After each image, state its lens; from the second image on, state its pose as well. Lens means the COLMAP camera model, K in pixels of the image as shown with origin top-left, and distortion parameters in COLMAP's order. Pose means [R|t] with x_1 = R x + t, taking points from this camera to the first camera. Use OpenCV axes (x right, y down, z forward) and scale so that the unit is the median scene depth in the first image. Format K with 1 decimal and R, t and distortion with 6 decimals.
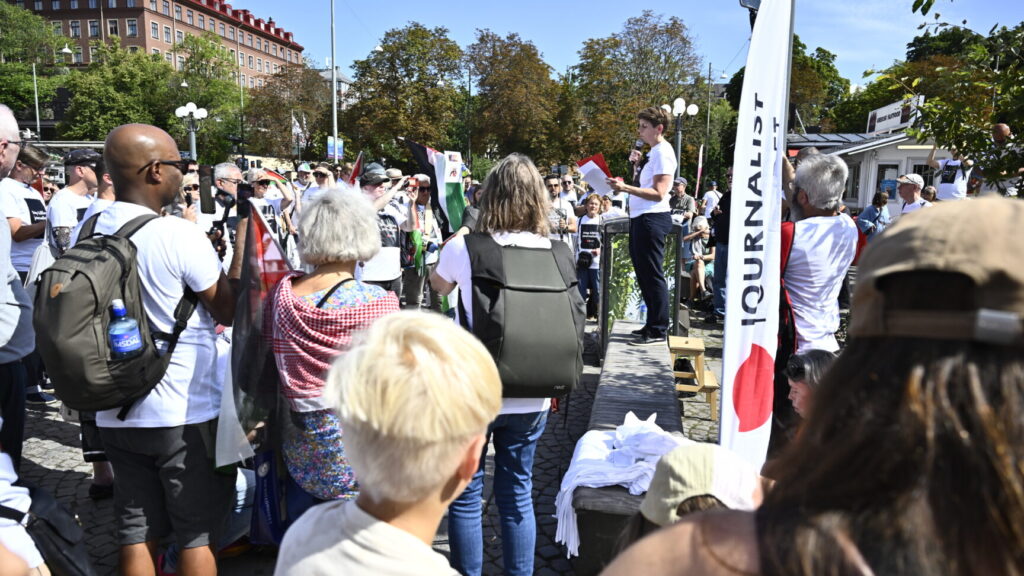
lens RADIAL K [[710.2, 0, 515.2], [0, 710.2, 294.2], [0, 0, 1]] dist [-0.003846, 0.000016]
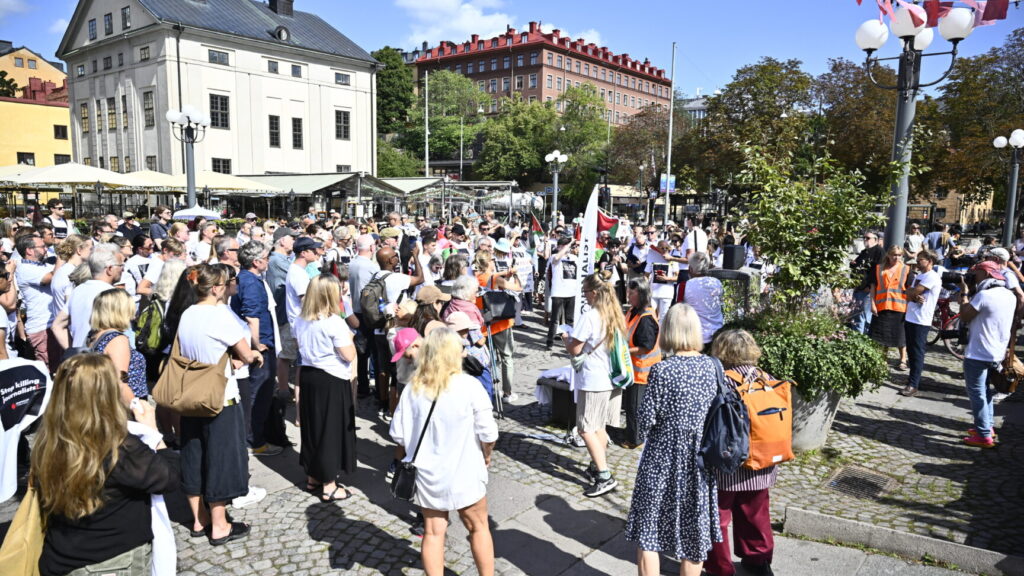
lens RADIAL K [[710.2, 0, 515.2], [0, 710.2, 294.2], [0, 0, 1]] dist [-0.003846, 0.000016]
pose [[0.867338, 0.065463, -0.493396, 0.074681], [-0.077514, 0.996983, -0.003983, -0.000942], [0.491647, 0.041700, 0.869796, -0.080073]]
